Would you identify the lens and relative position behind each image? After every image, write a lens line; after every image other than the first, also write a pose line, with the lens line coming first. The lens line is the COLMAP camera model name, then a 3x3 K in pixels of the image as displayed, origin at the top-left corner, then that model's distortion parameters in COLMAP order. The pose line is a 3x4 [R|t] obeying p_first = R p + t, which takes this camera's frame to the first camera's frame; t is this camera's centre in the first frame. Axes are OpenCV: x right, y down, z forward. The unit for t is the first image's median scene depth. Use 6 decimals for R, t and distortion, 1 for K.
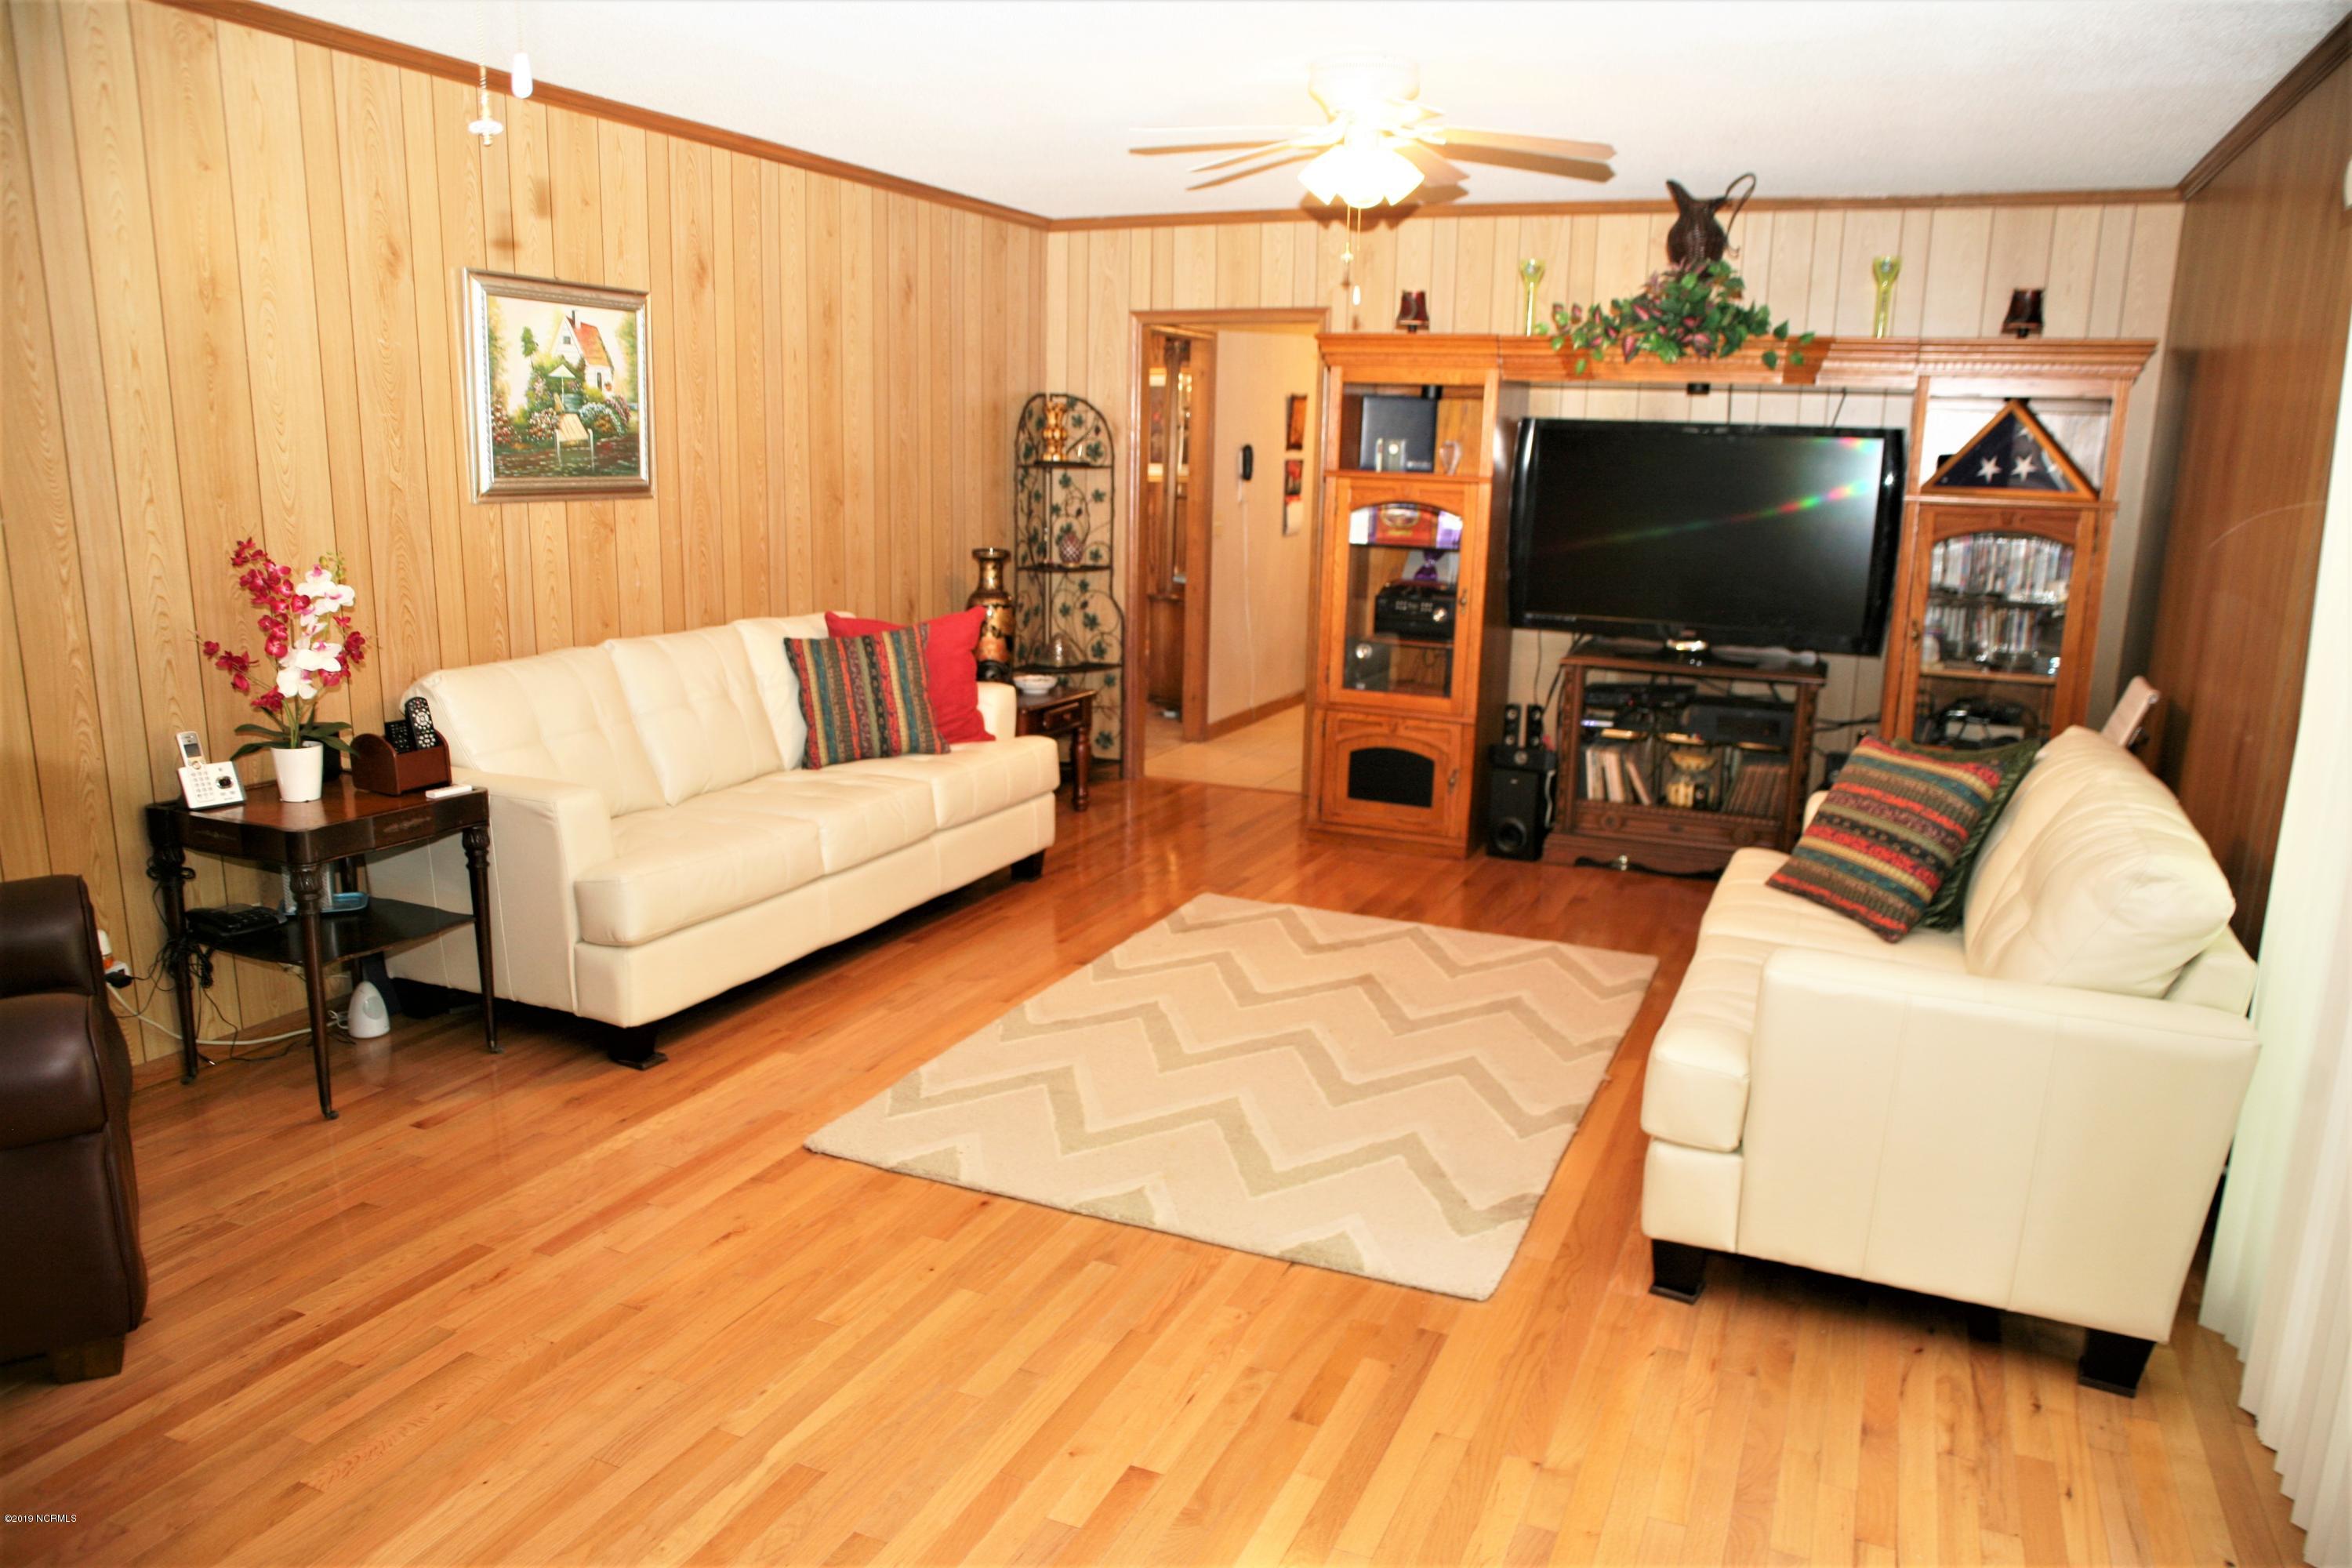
lens RADIAL K [[1632.6, 0, 1190.0], [0, 1632.6, 797.7], [0, 0, 1]] dist [-0.089472, 0.062404]
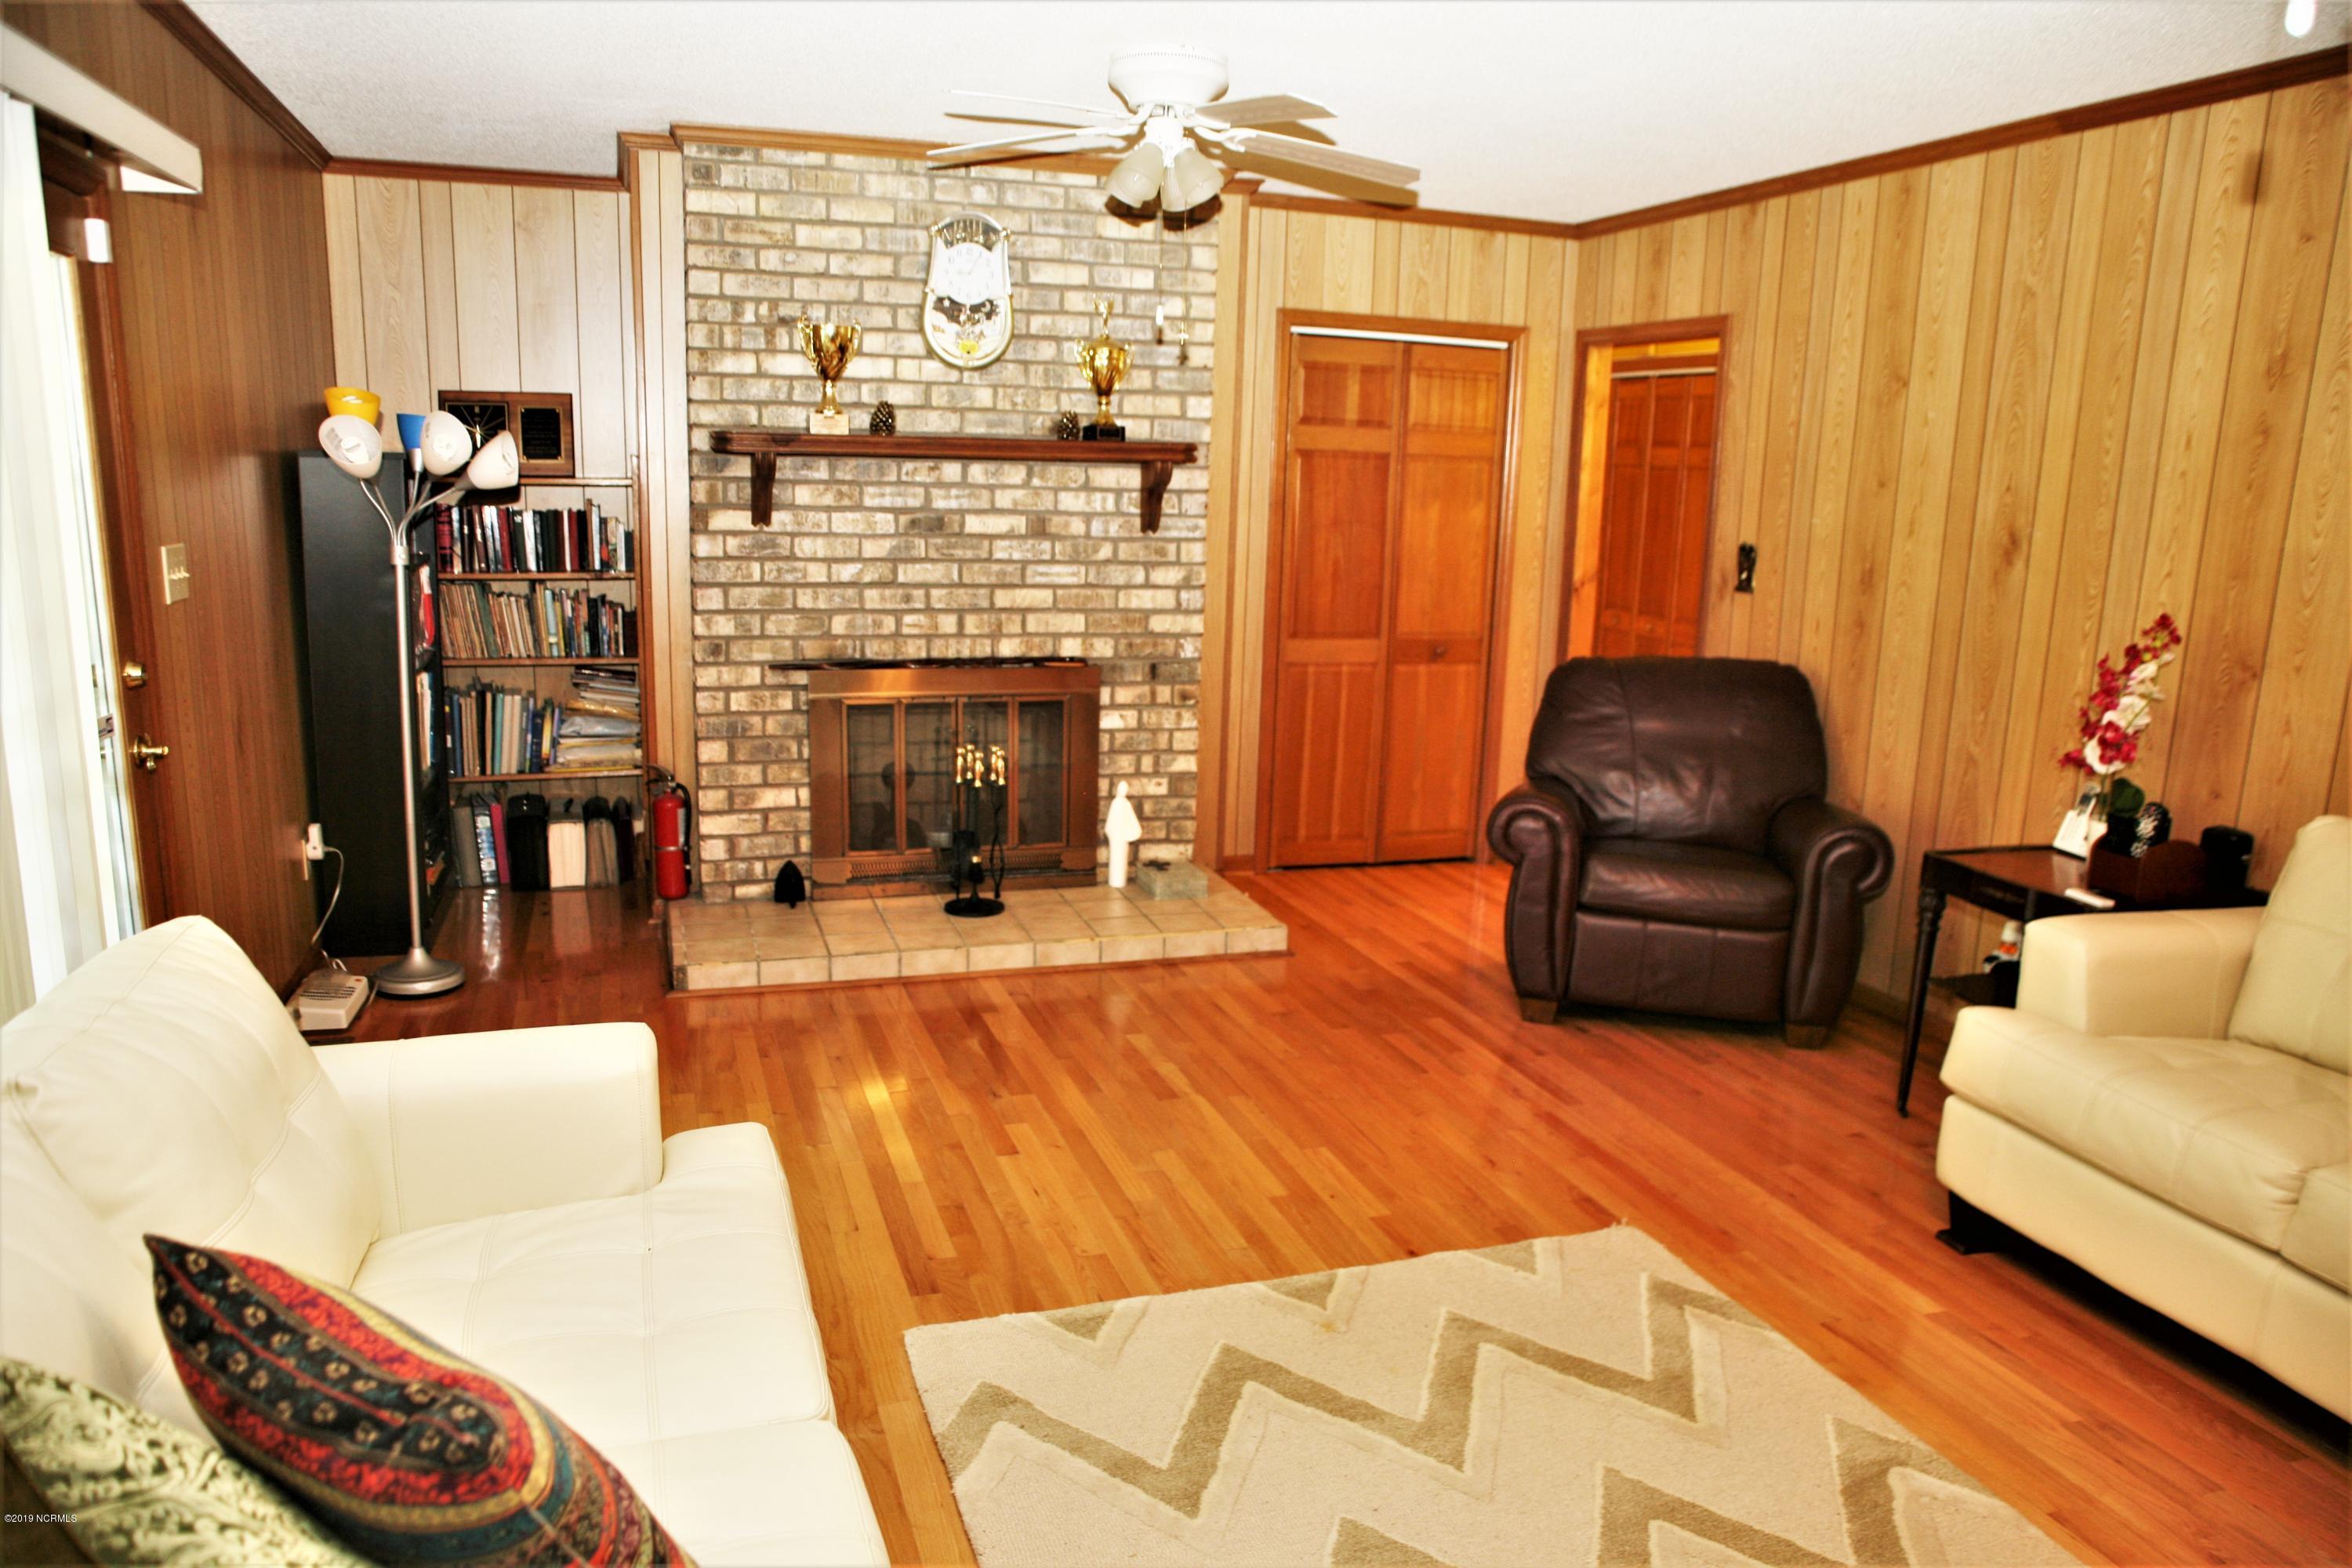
lens RADIAL K [[1632.6, 0, 1191.5], [0, 1632.6, 808.1], [0, 0, 1]] dist [-0.089472, 0.062404]
pose [[-0.735821, 0.102654, -0.669351, 0.587451], [-0.184115, 0.920881, 0.343629, -0.305942], [0.651667, 0.376087, -0.658703, 1.413638]]
